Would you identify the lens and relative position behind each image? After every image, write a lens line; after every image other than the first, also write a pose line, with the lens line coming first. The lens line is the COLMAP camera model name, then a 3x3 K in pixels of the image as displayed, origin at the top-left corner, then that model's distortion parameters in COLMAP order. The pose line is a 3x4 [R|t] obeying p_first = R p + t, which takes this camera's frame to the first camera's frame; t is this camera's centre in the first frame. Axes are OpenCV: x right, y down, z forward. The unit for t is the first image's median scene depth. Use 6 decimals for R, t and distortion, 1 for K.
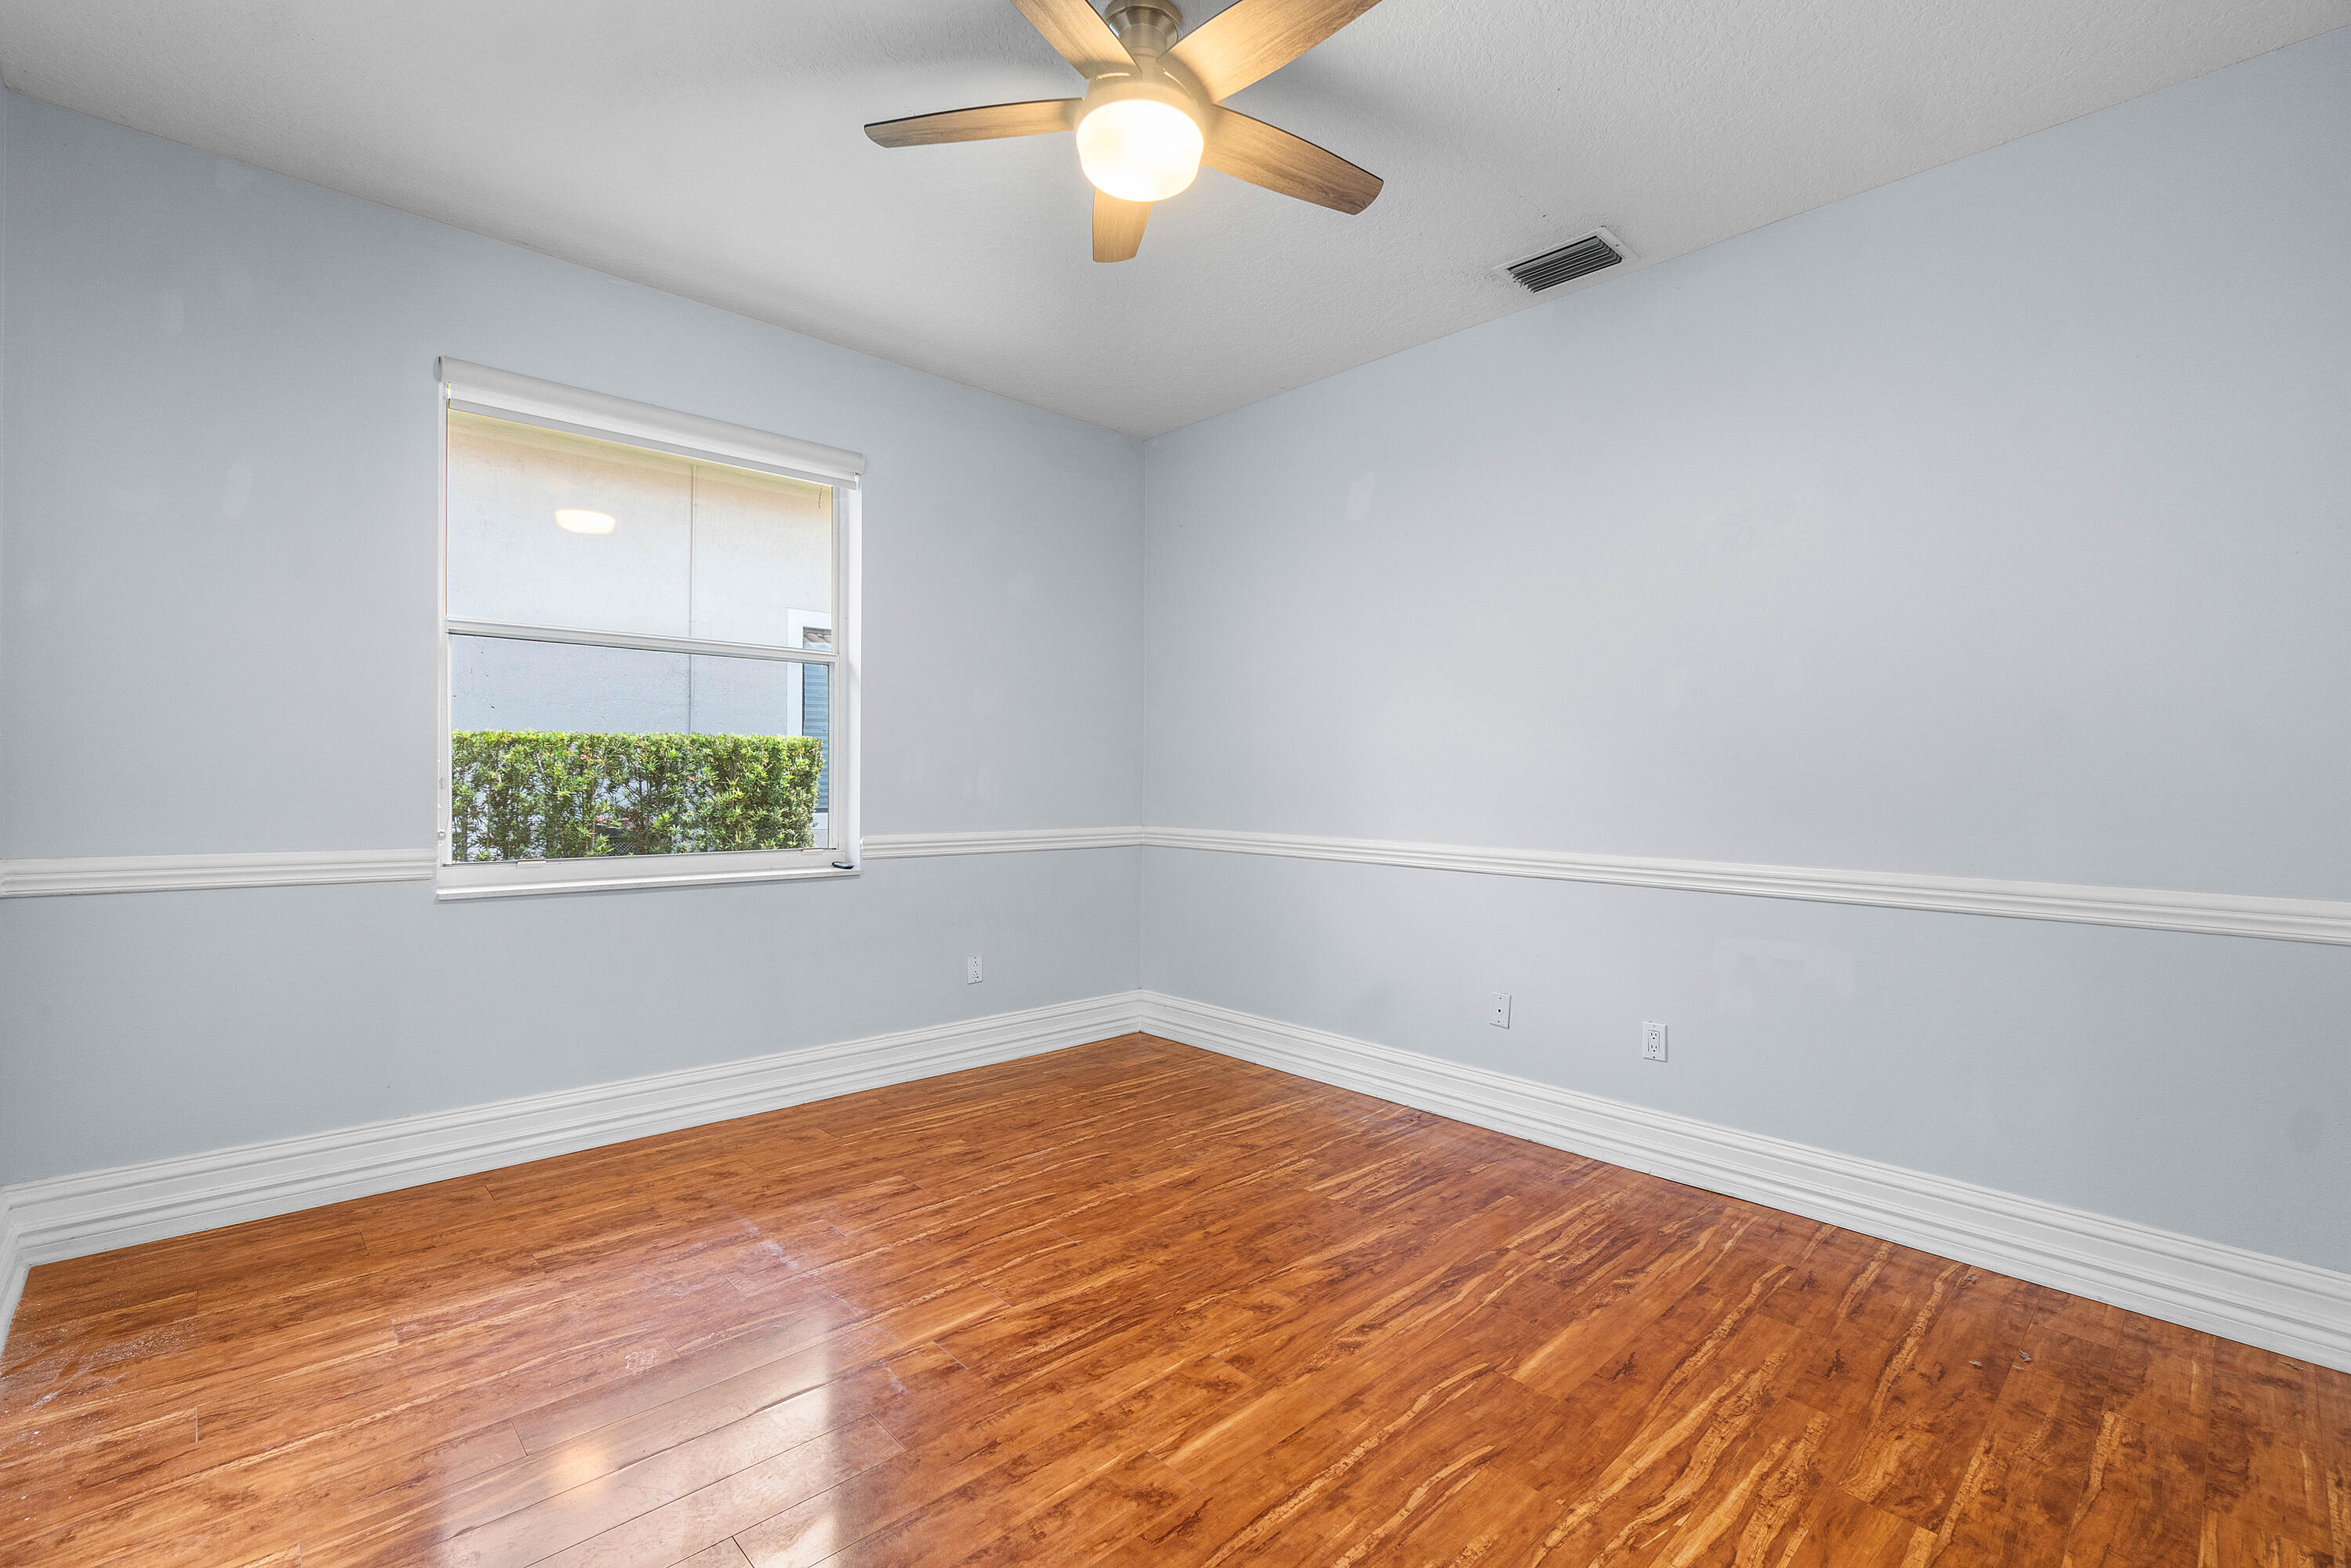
lens RADIAL K [[1029.3, 0, 1174.9], [0, 1029.3, 793.2], [0, 0, 1]] dist [0.000103, 0.000955]
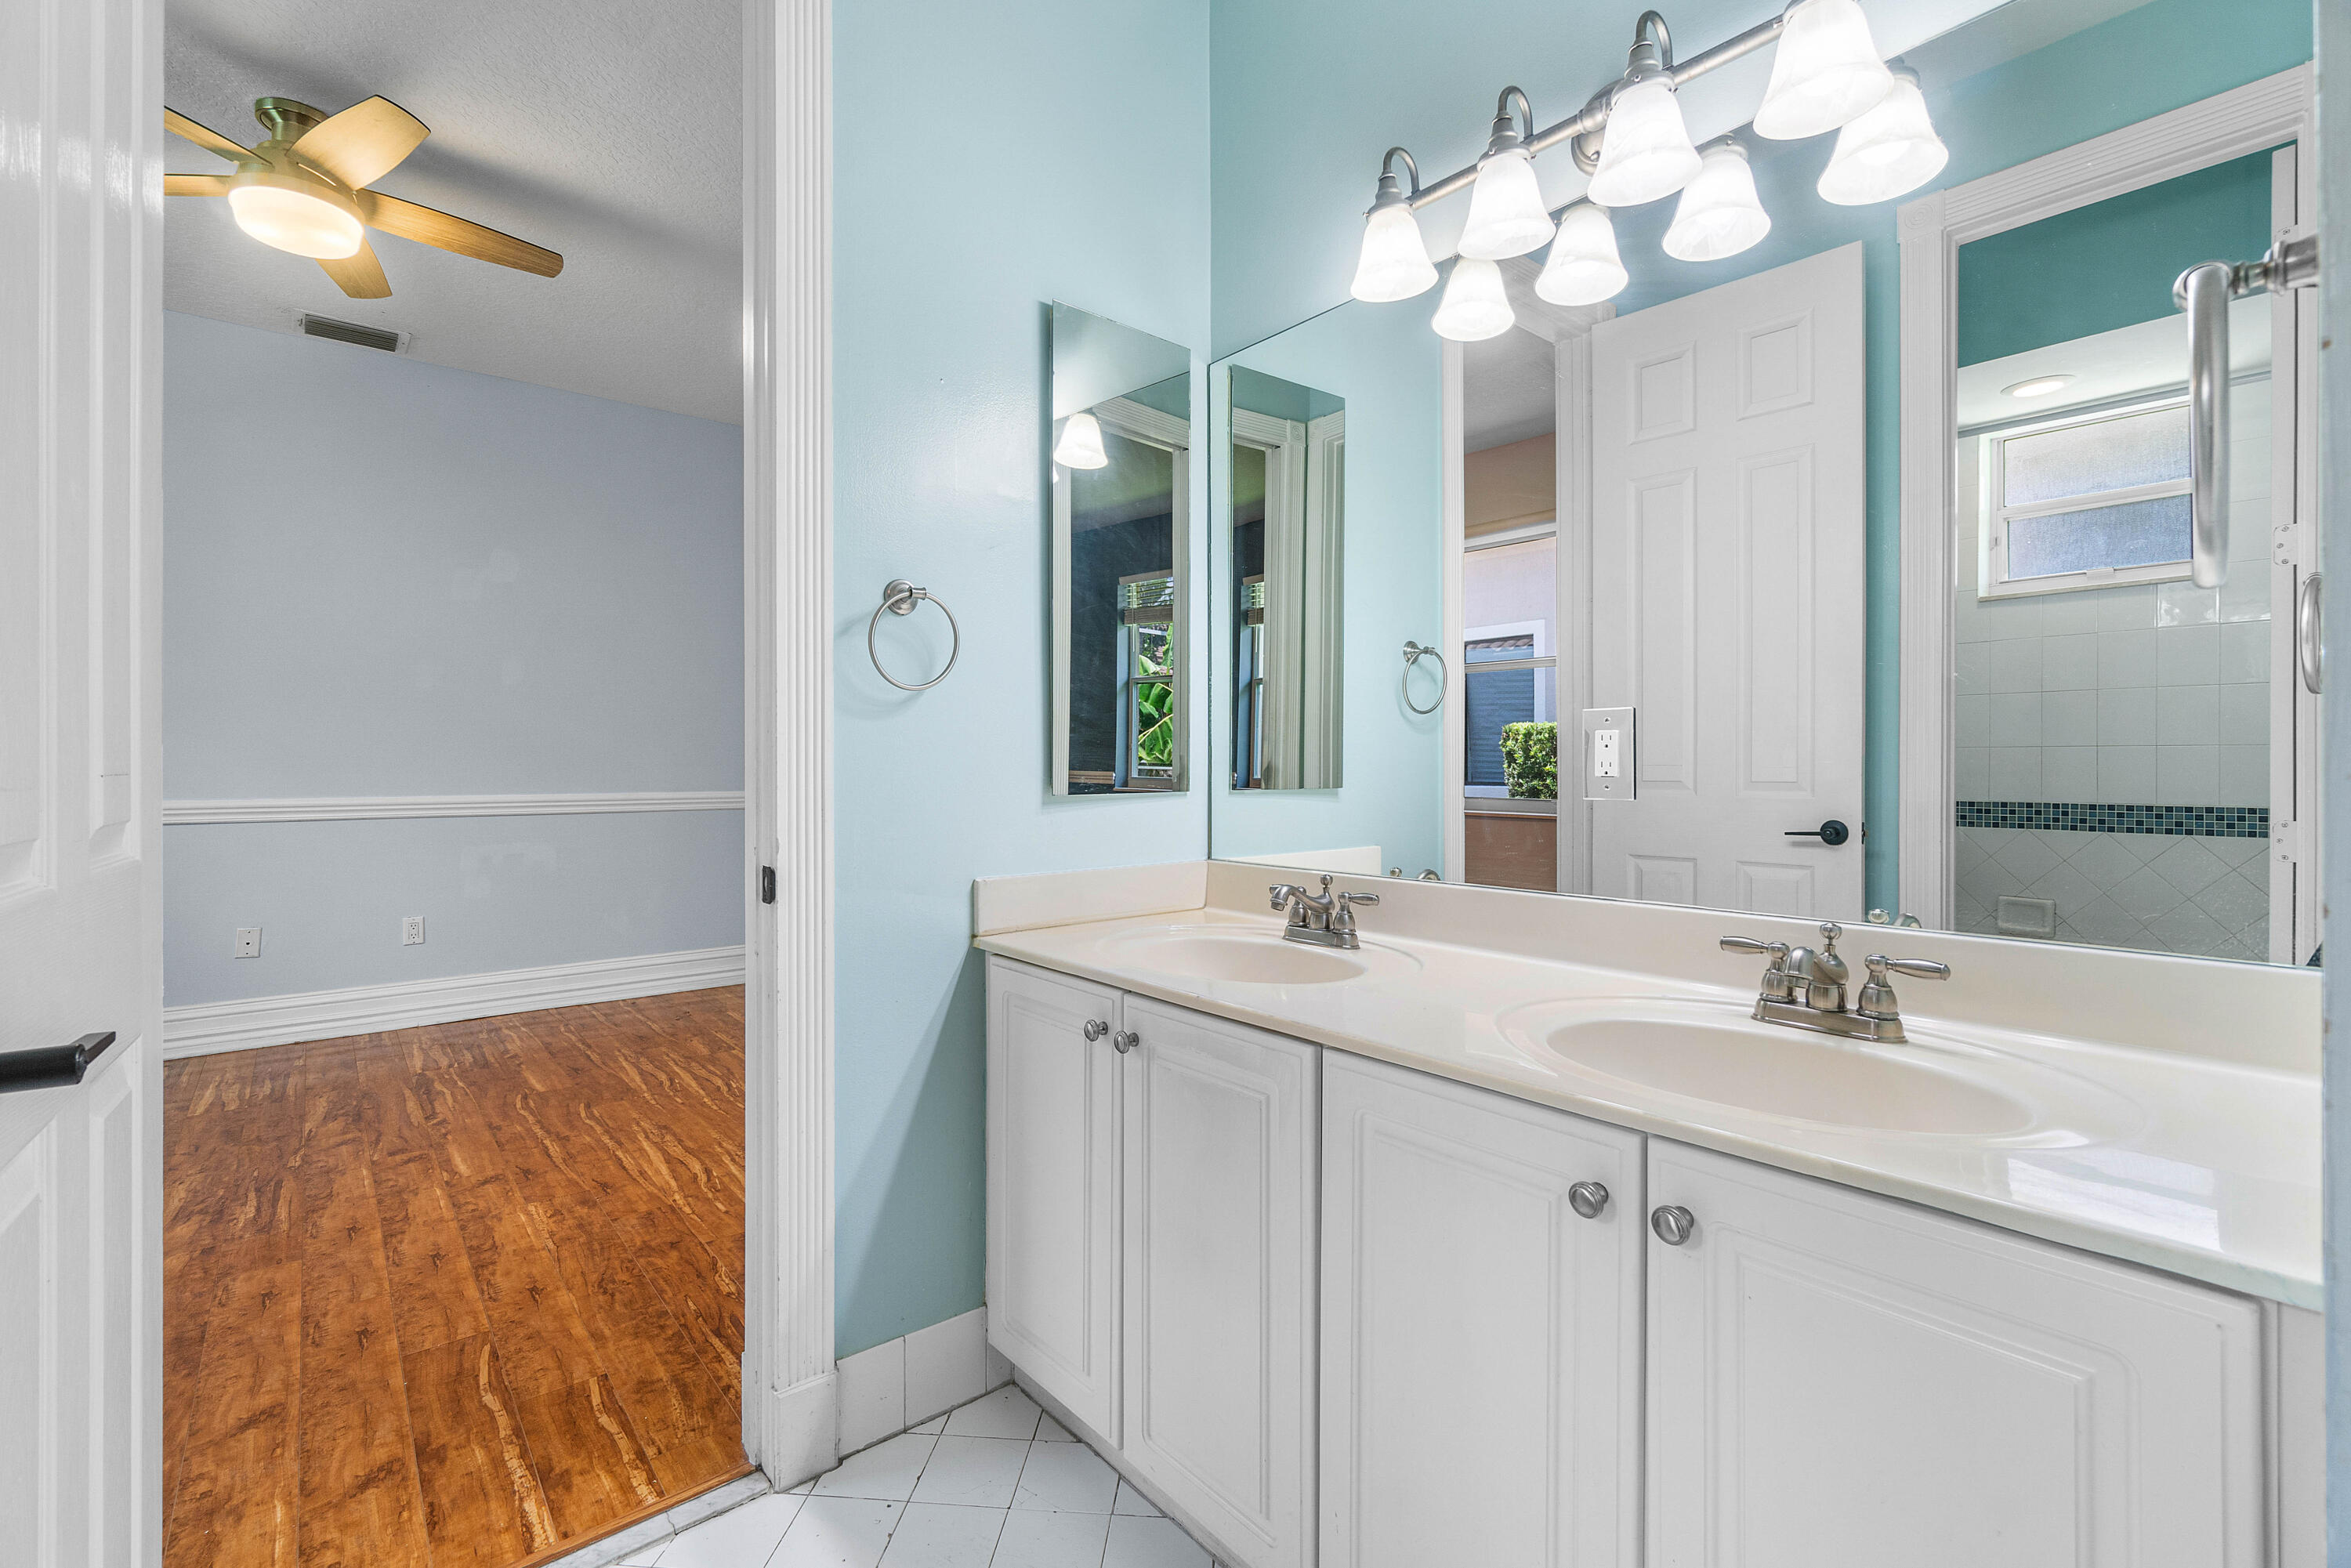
lens RADIAL K [[1029.3, 0, 1175.2], [0, 1029.3, 767.5], [0, 0, 1]] dist [0.000103, 0.000955]
pose [[0.042672, -0.012986, 0.999005, -1.351665], [0.020249, 0.999721, 0.012130, 0.044403], [-0.998884, 0.019712, 0.042923, -0.115698]]
